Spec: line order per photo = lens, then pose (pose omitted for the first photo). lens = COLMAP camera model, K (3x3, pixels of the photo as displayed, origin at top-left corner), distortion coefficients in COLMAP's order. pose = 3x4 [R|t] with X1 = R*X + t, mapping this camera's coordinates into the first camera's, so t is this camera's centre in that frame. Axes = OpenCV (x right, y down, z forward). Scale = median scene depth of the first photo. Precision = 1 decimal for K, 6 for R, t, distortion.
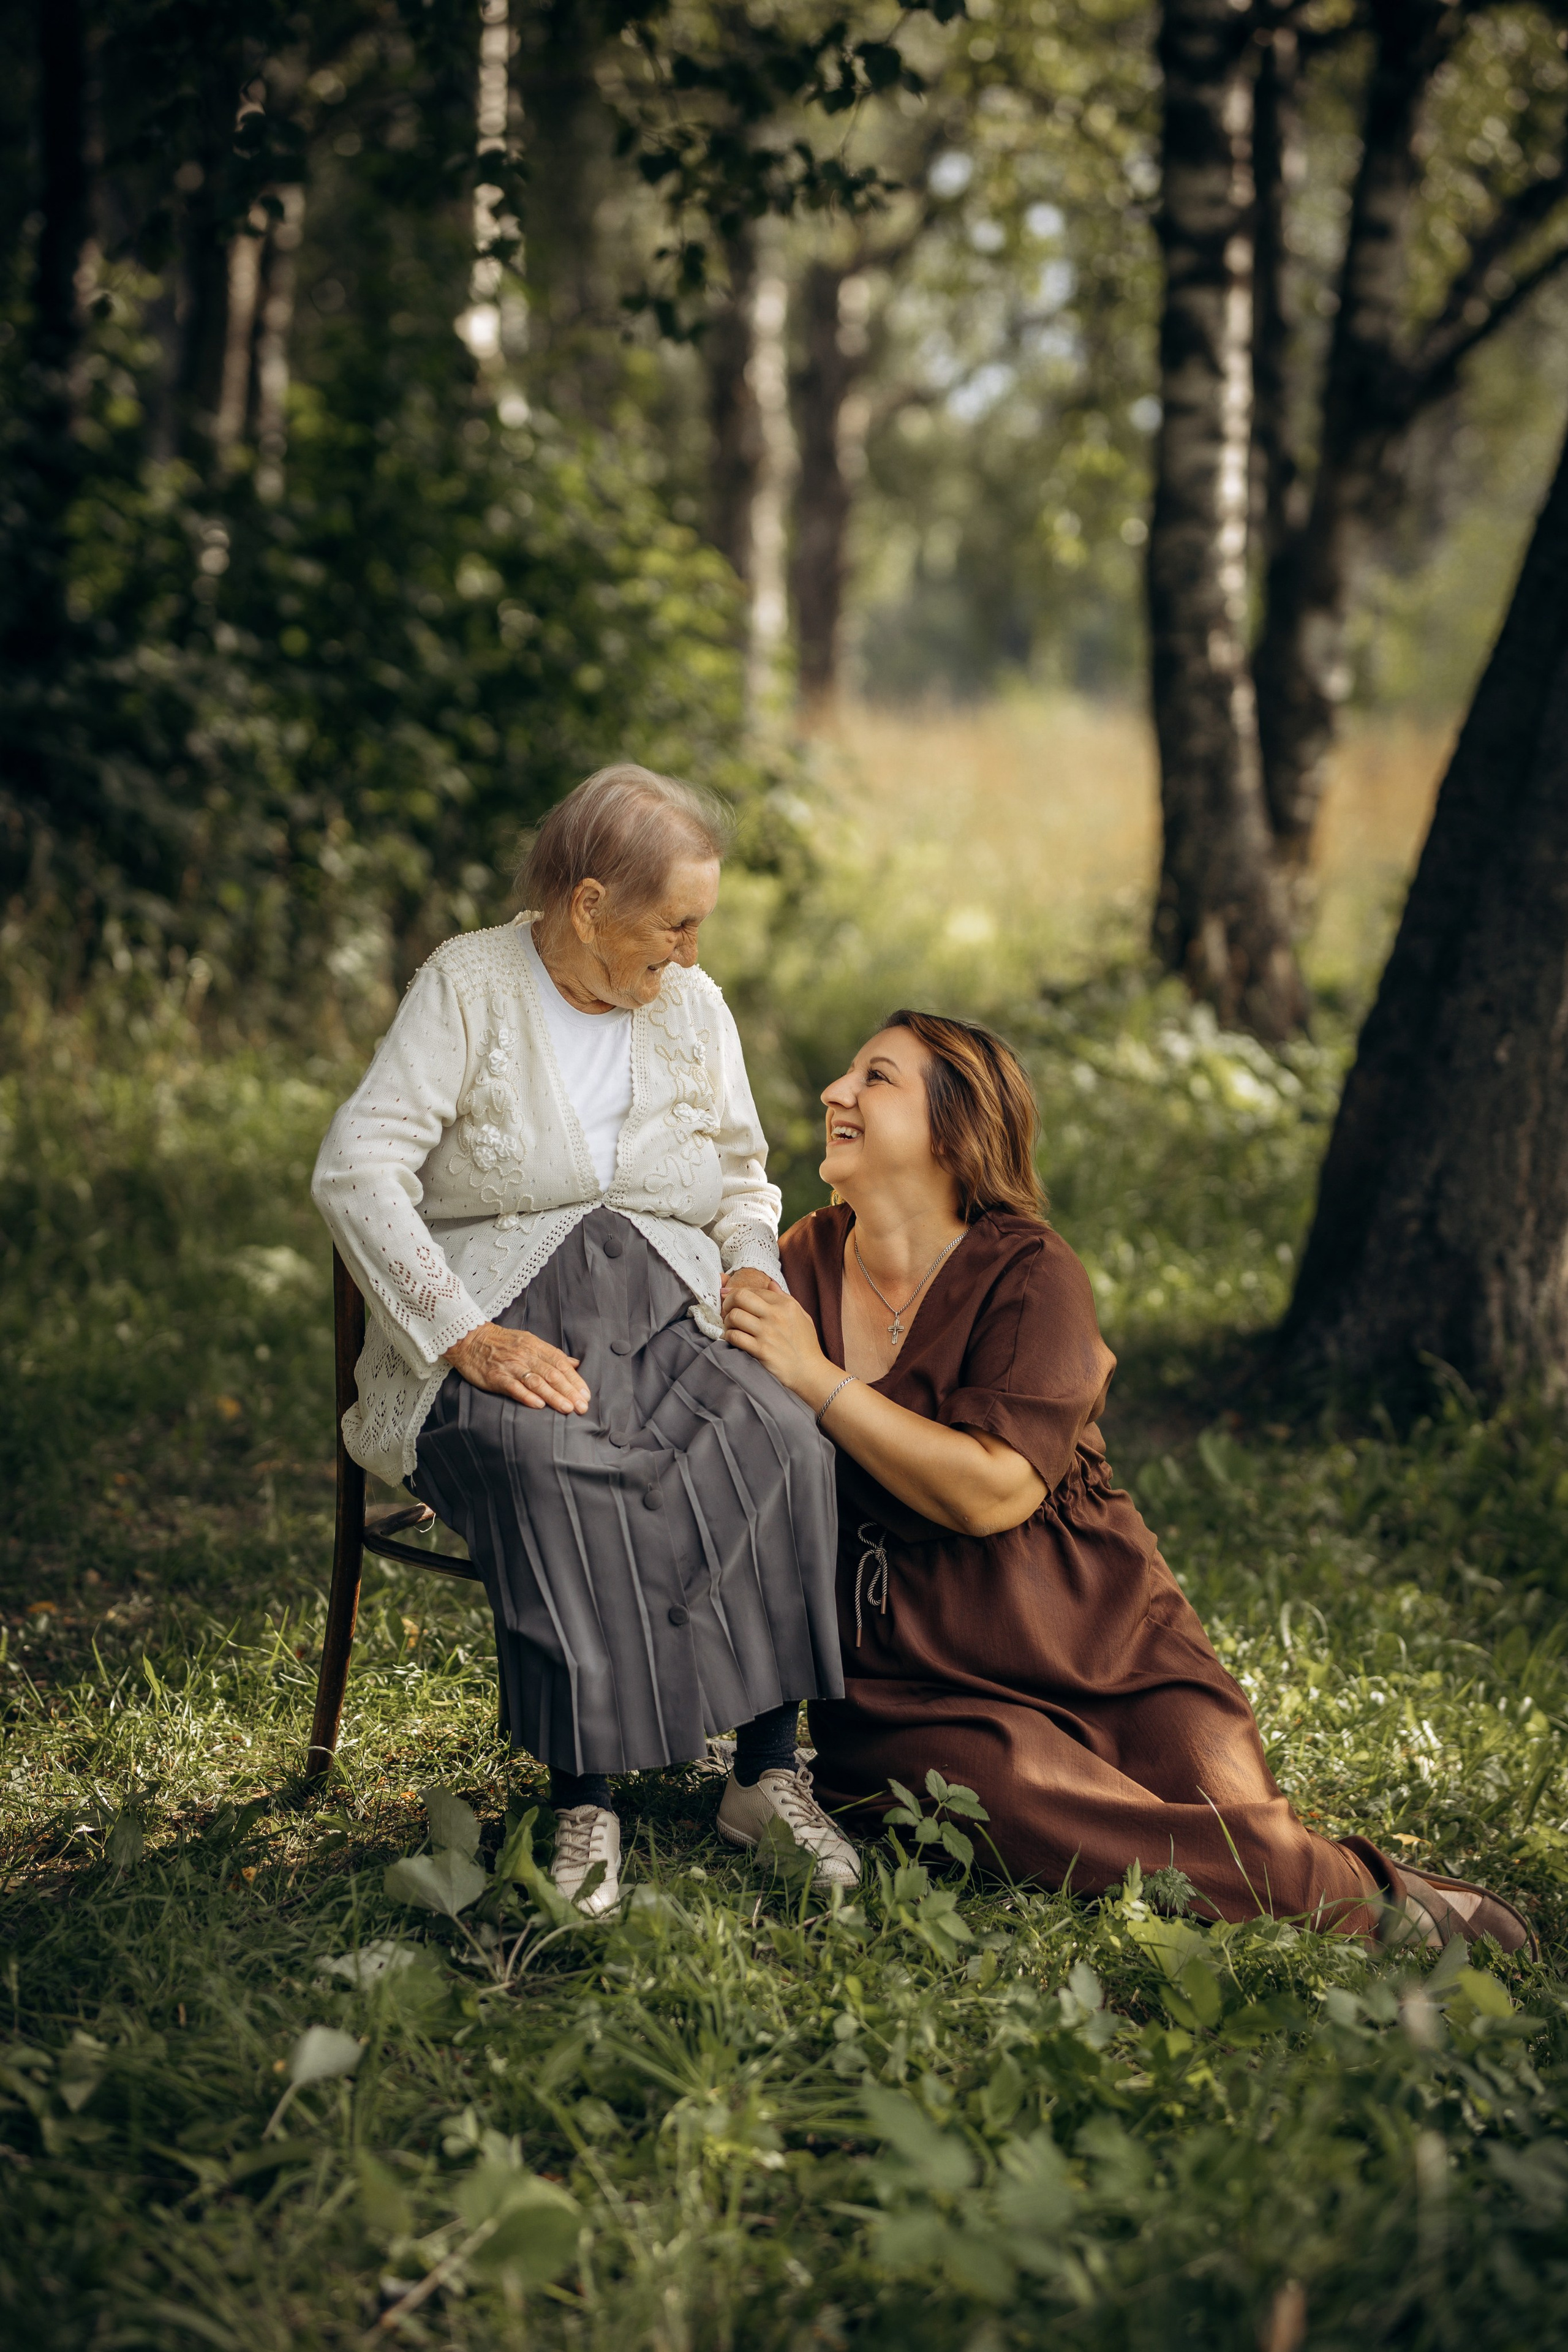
lens RADIAL K [[5615.8, 0, 784.0], [0, 5615.8, 1176.0], [0, 0, 1]] dist [0.011491, -0.632662]
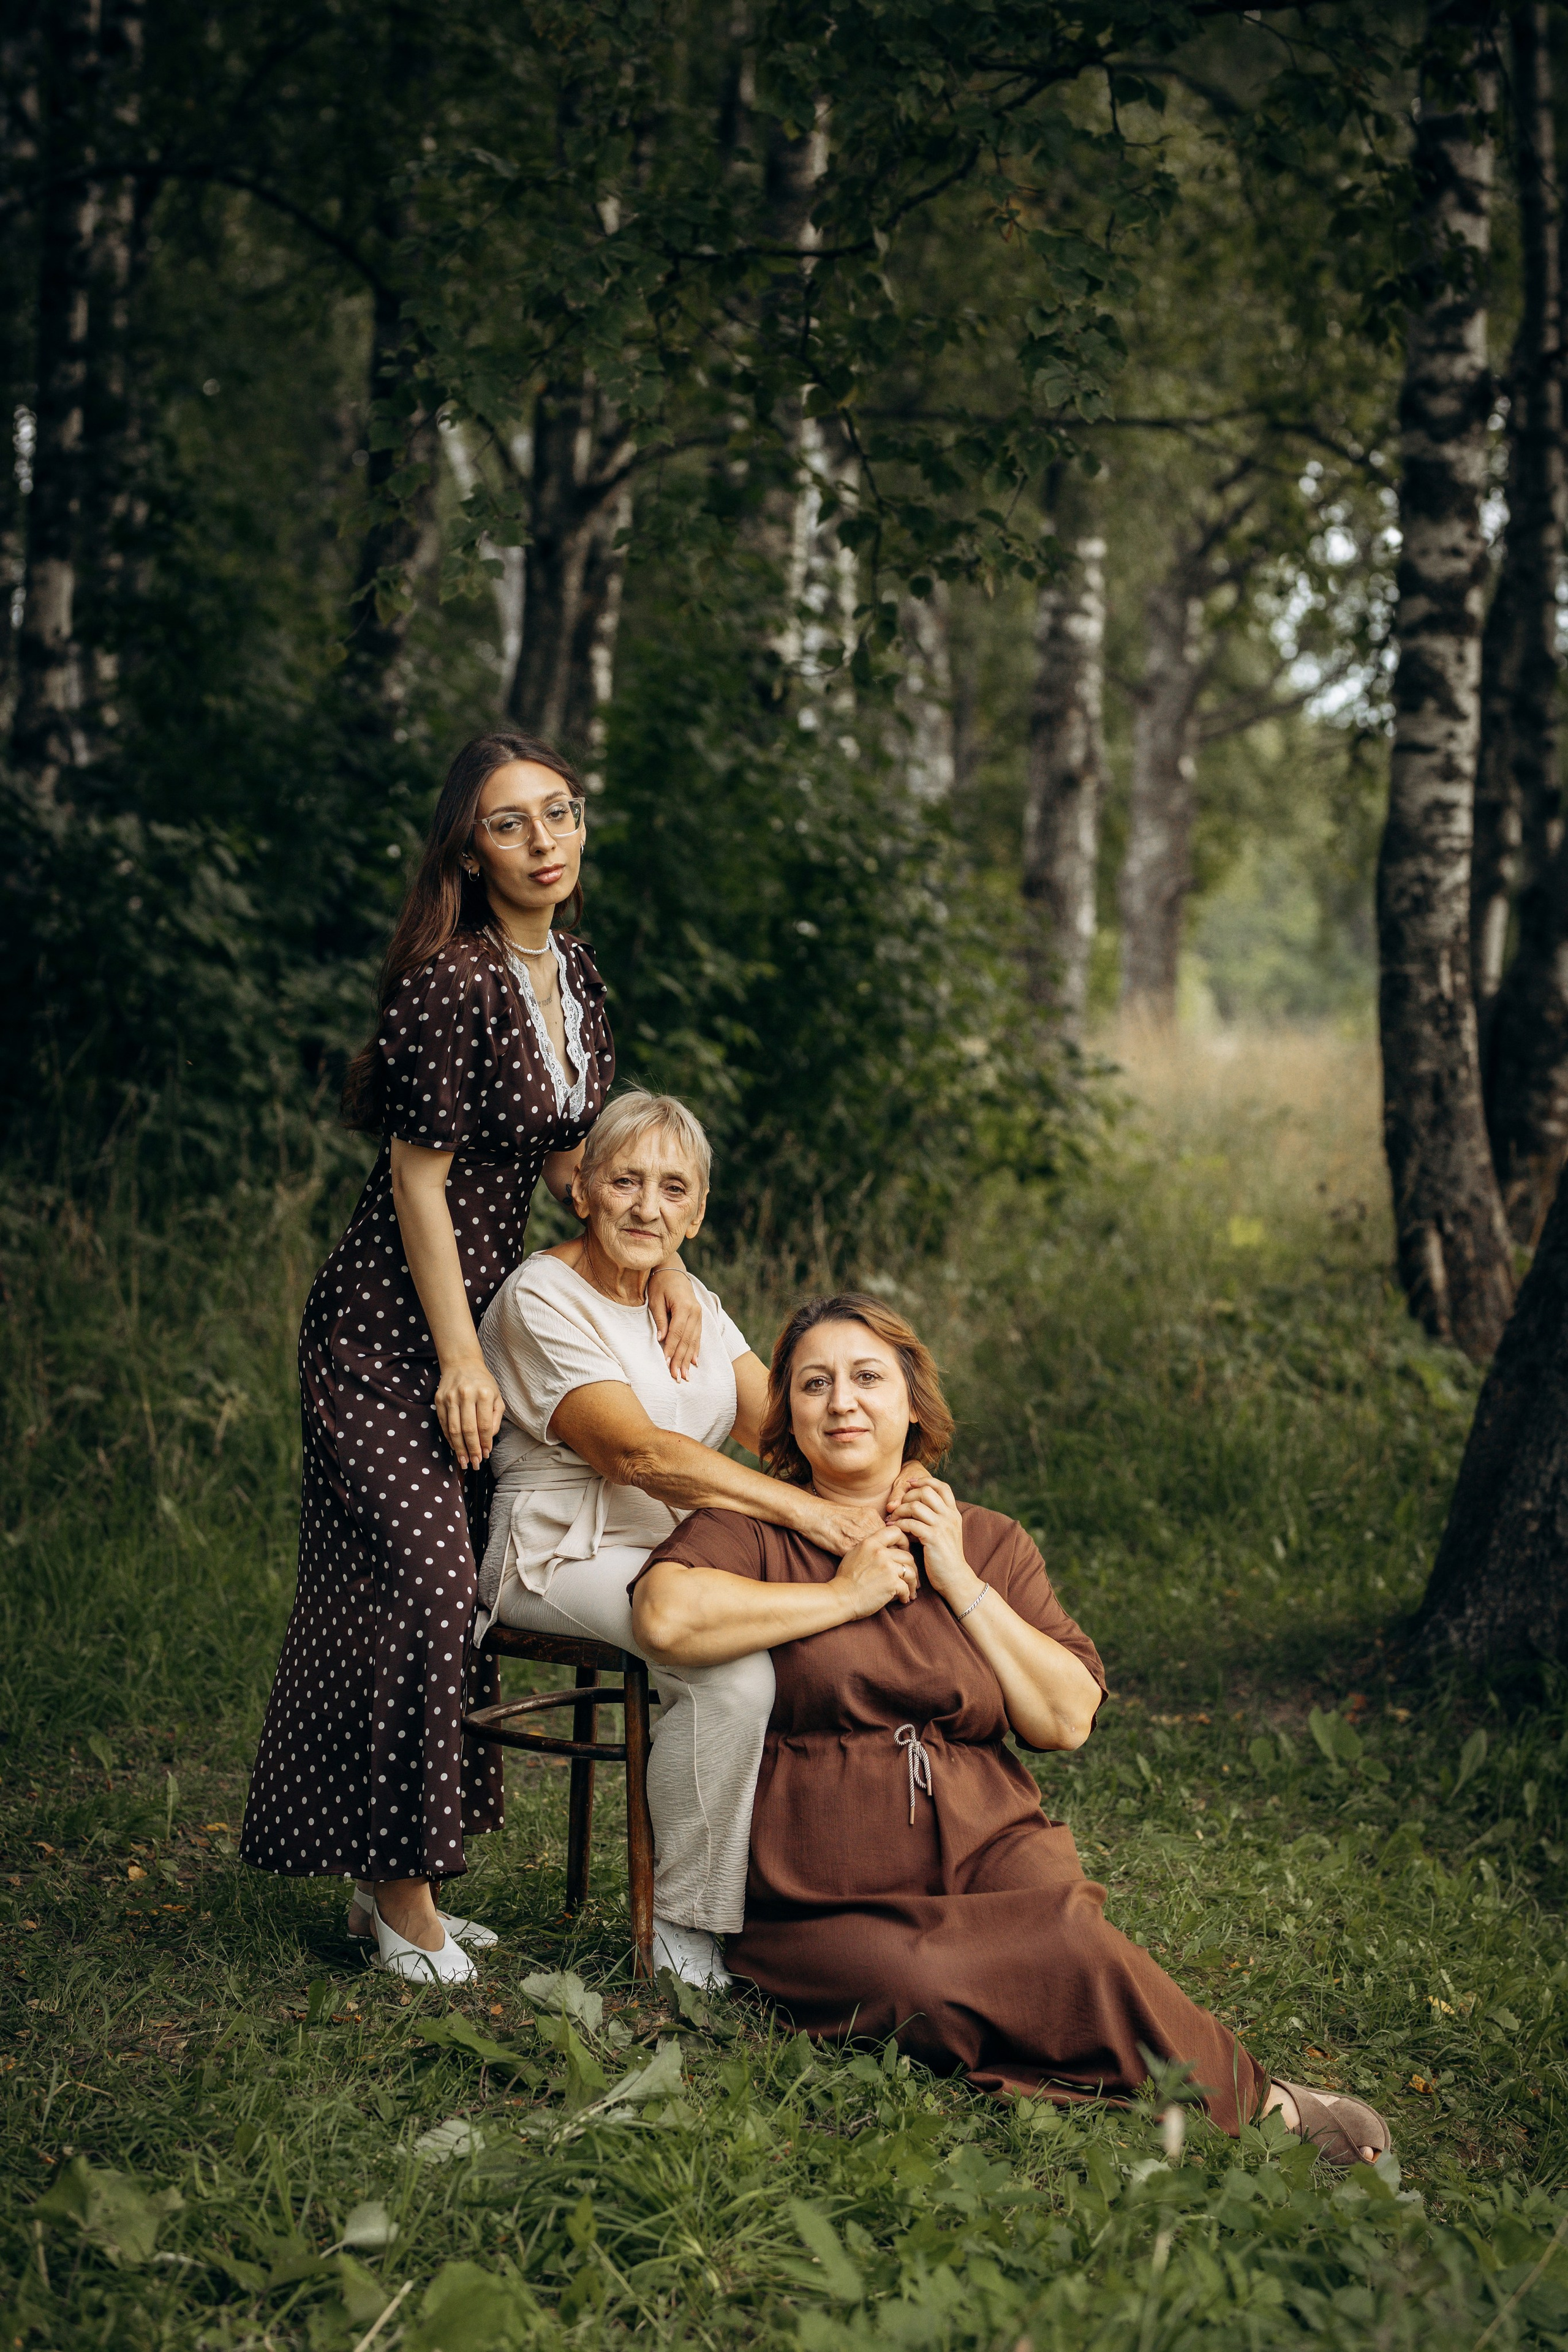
lens RADIAL K [[5615.8, 0, 784.0], [0, 5615.8, 1176.0], [0, 0, 1]] dist [0.011491, -0.632662]
pose [[0.997493, 0.028501, -0.064773, 0.037534], [-0.031863, 0.998165, -0.051484, 0.002096], [0.063187, 0.053419, 0.996571, -0.080291]]
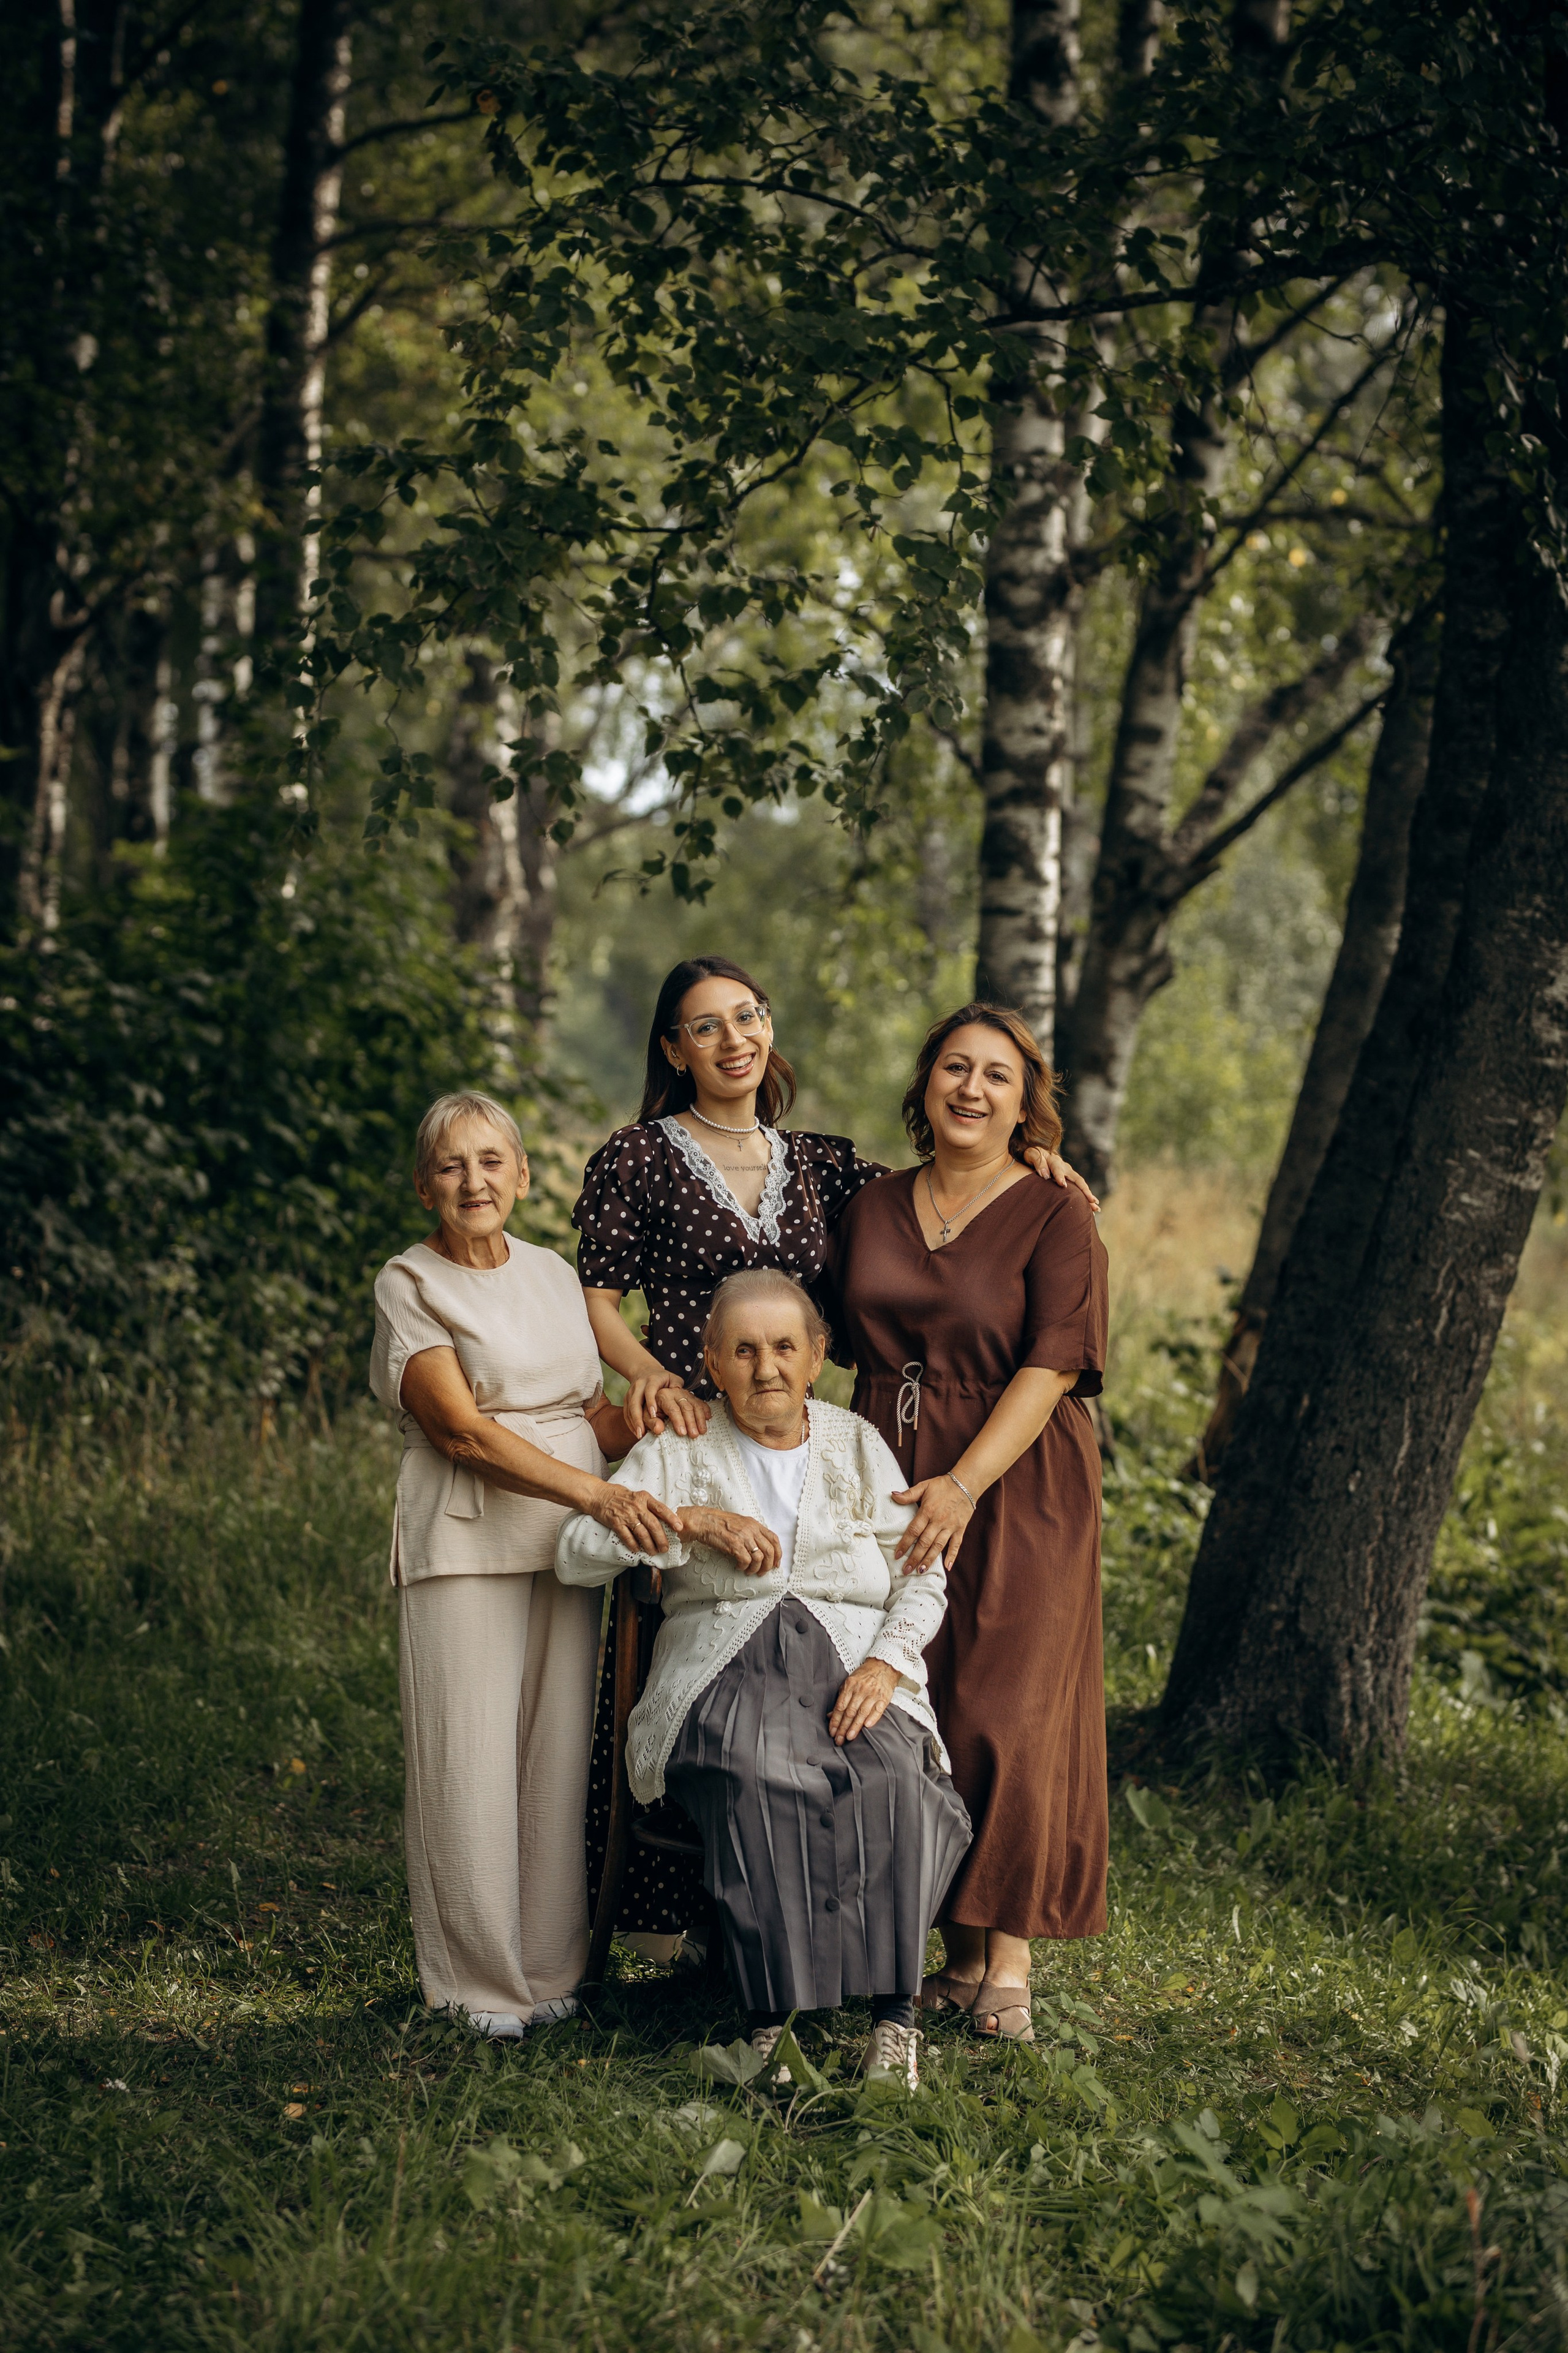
lens RADIAL K [[5877.4, 0, 784.0], [0, 5877.4, 1176.5], [0, 0, 1]] dist [0.013186, -0.548479]
pose [[0.997616, 0.014727, 0.067414, -0.085618], [-0.009911, 0.997411, -0.071228, 0.003781], [-0.068288, 0.070390, 0.995179, -0.286702]]
